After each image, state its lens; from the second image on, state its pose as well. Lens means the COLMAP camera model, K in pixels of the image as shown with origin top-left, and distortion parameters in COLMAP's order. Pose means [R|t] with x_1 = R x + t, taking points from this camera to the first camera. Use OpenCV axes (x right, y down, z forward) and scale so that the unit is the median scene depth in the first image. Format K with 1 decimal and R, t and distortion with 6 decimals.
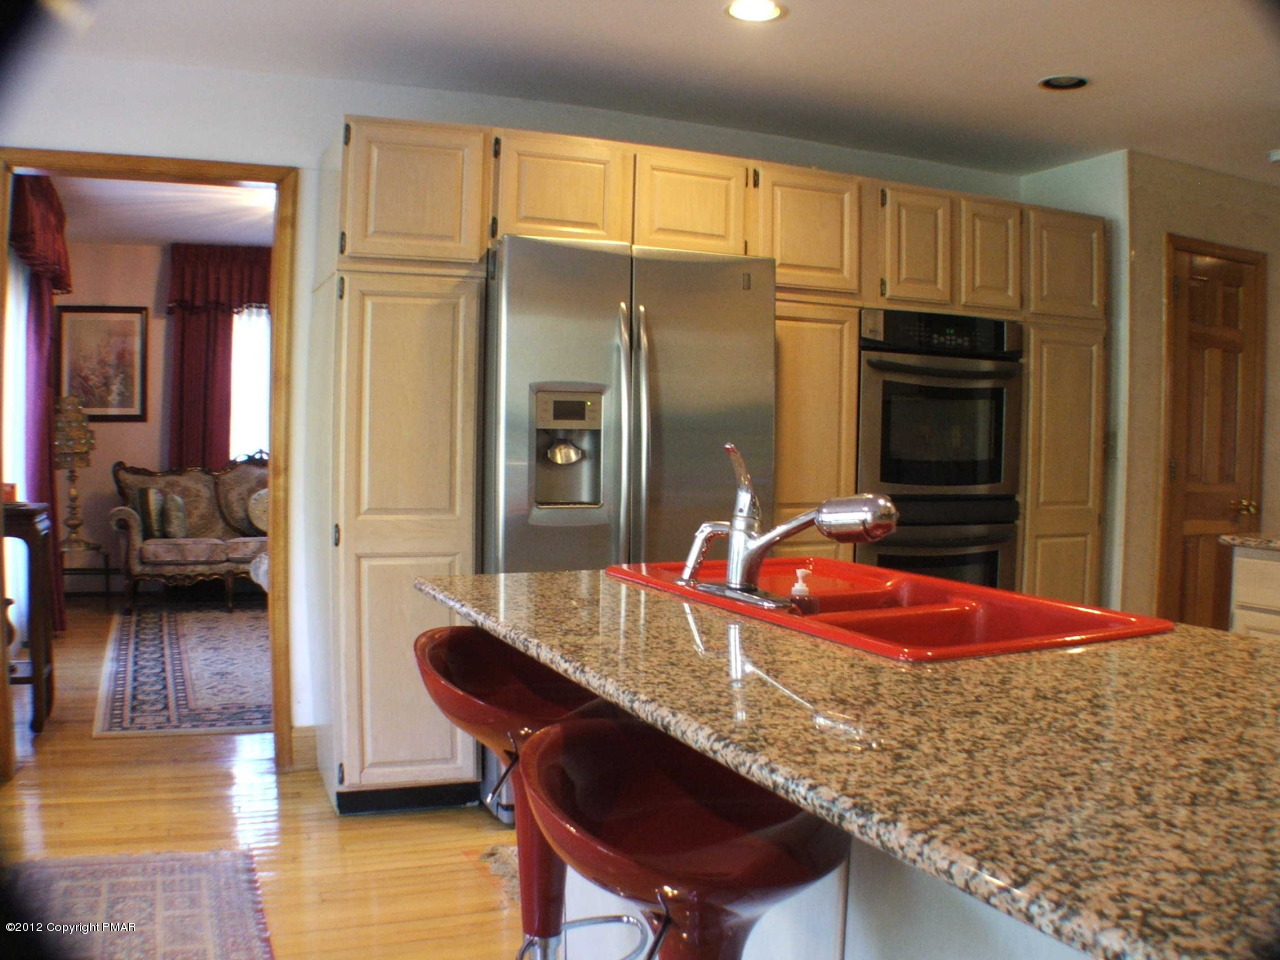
lens RADIAL K [[1152.5, 0, 663.3], [0, 1152.5, 475.7], [0, 0, 1]] dist [-0.282856, 0.141723]
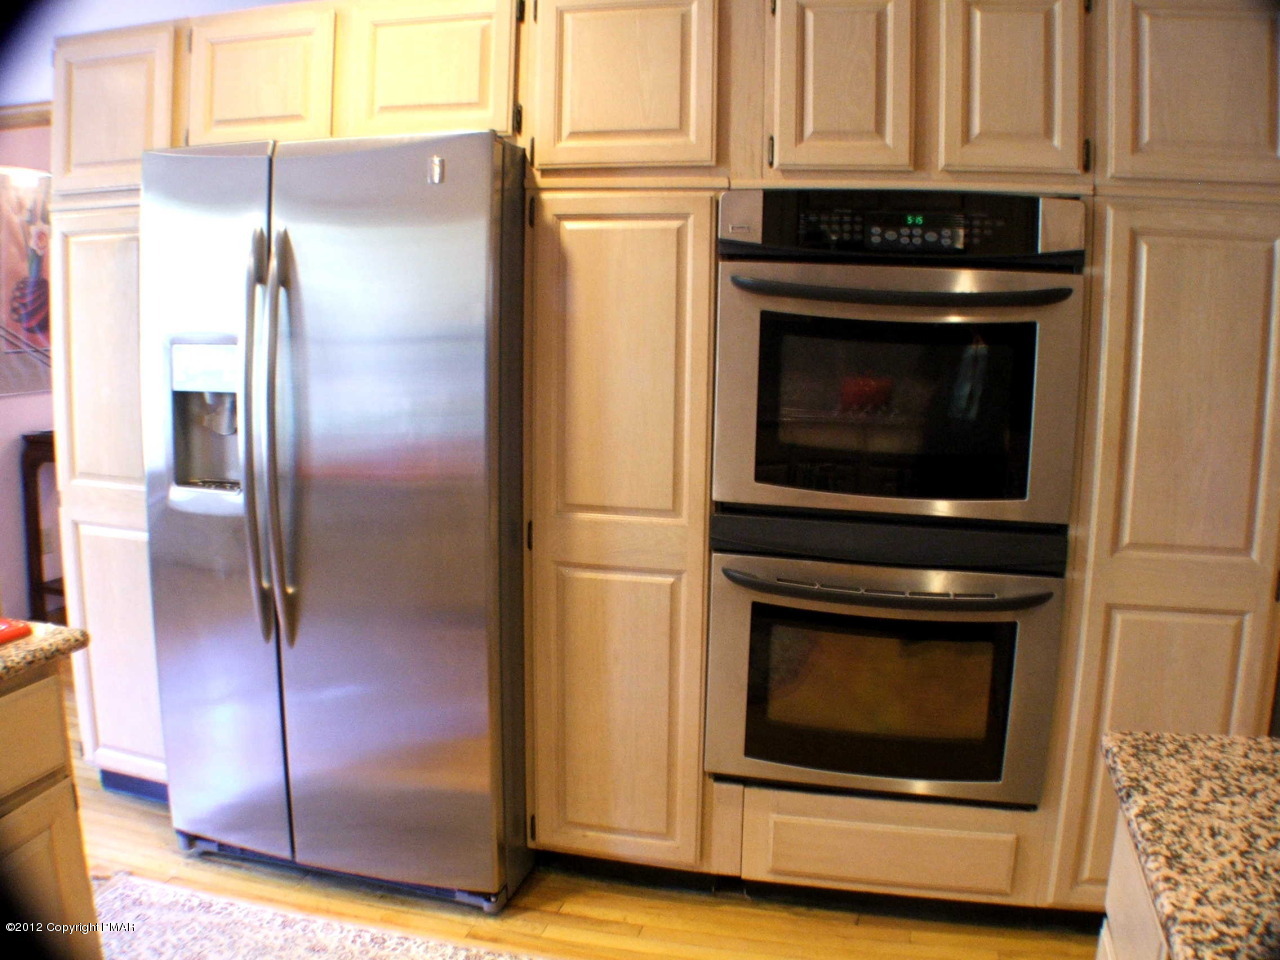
lens RADIAL K [[1152.5, 0, 663.3], [0, 1152.5, 475.7], [0, 0, 1]] dist [-0.282856, 0.141723]
pose [[0.782431, 0.090361, -0.616147, 0.584267], [-0.029510, 0.993685, 0.108254, -0.068796], [0.622038, -0.066518, 0.780156, 0.563463]]
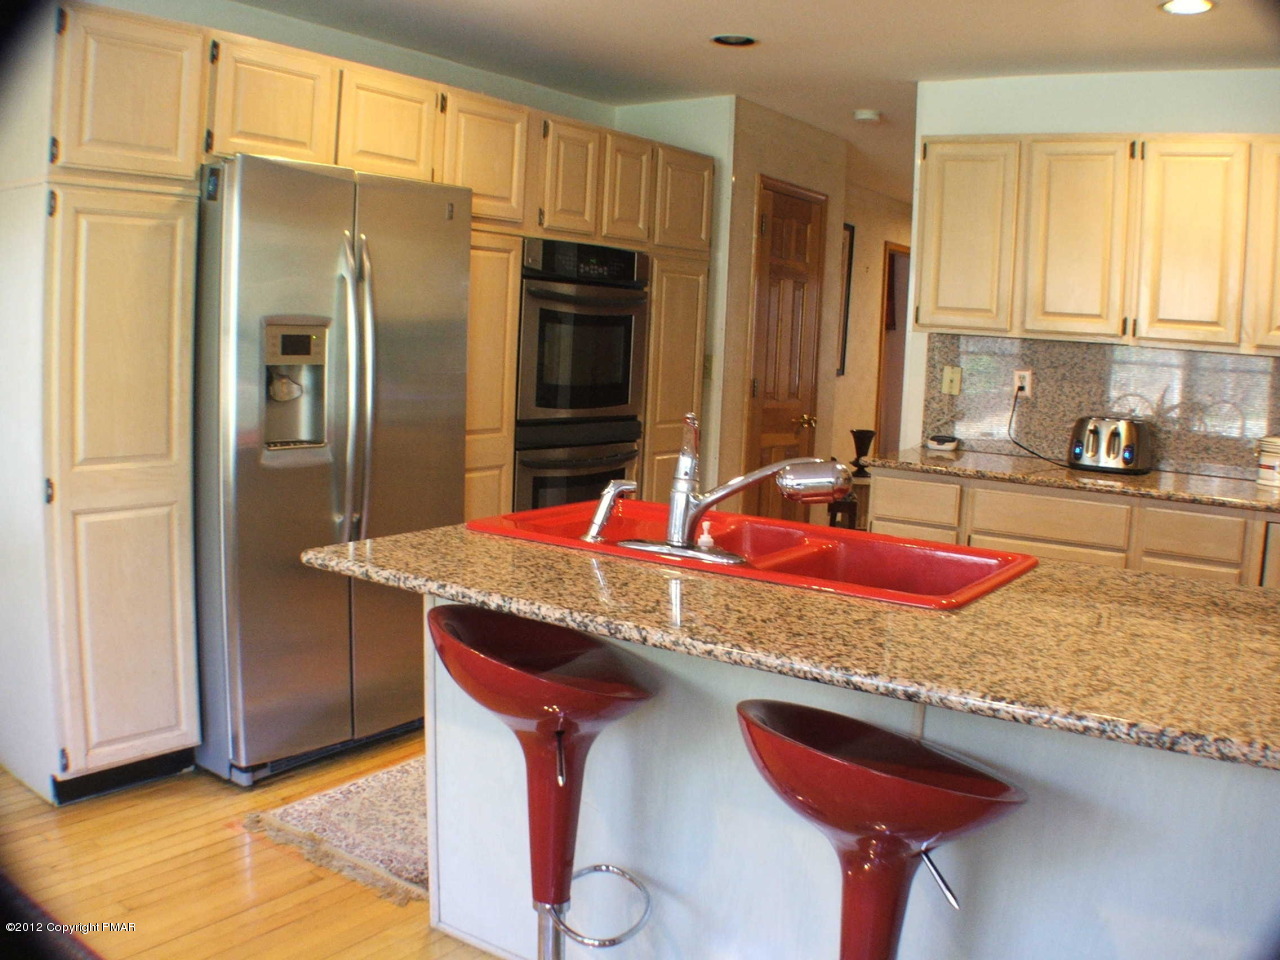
lens RADIAL K [[1152.5, 0, 663.3], [0, 1152.5, 475.7], [0, 0, 1]] dist [-0.282856, 0.141723]
pose [[0.859565, -0.041385, 0.509348, -0.270714], [-0.009572, 0.995237, 0.097017, -0.038436], [-0.510937, -0.088268, 0.855074, 0.054235]]
